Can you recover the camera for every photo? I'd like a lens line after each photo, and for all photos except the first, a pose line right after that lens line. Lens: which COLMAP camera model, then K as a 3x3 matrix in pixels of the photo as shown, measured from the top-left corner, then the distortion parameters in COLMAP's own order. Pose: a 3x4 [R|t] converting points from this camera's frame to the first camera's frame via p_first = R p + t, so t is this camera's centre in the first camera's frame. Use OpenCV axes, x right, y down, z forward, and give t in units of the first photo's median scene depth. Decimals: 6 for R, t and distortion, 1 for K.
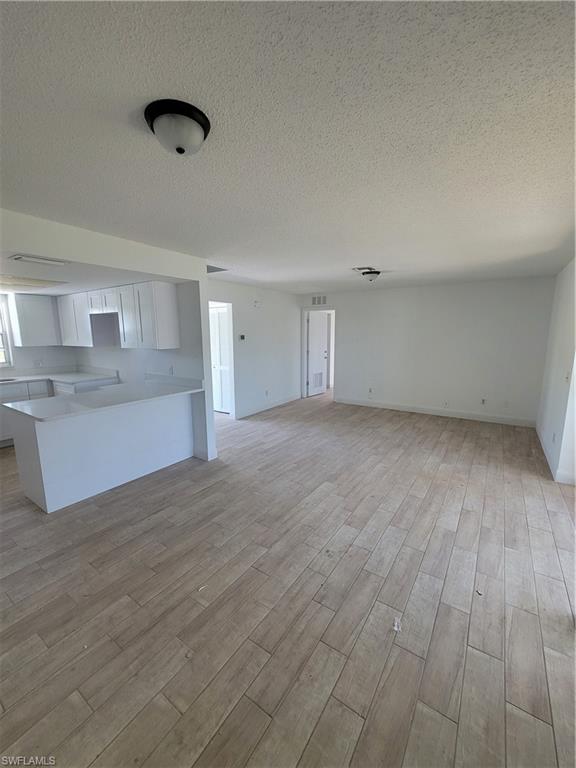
lens RADIAL K [[314.4, 0, 288.1], [0, 314.4, 384.5], [0, 0, 1]] dist [-0.002246, 0.001637]
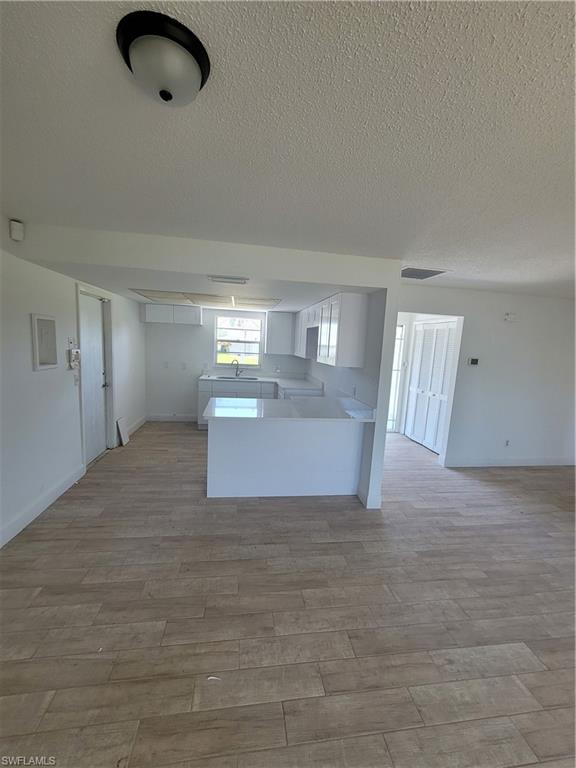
lens RADIAL K [[314.4, 0, 287.2], [0, 314.4, 385.7], [0, 0, 1]] dist [-0.002246, 0.001637]
pose [[0.674453, 0.141182, -0.724693, 0.154706], [-0.176051, 0.983987, 0.027850, -0.055829], [0.717021, 0.108799, 0.688508, 0.266115]]
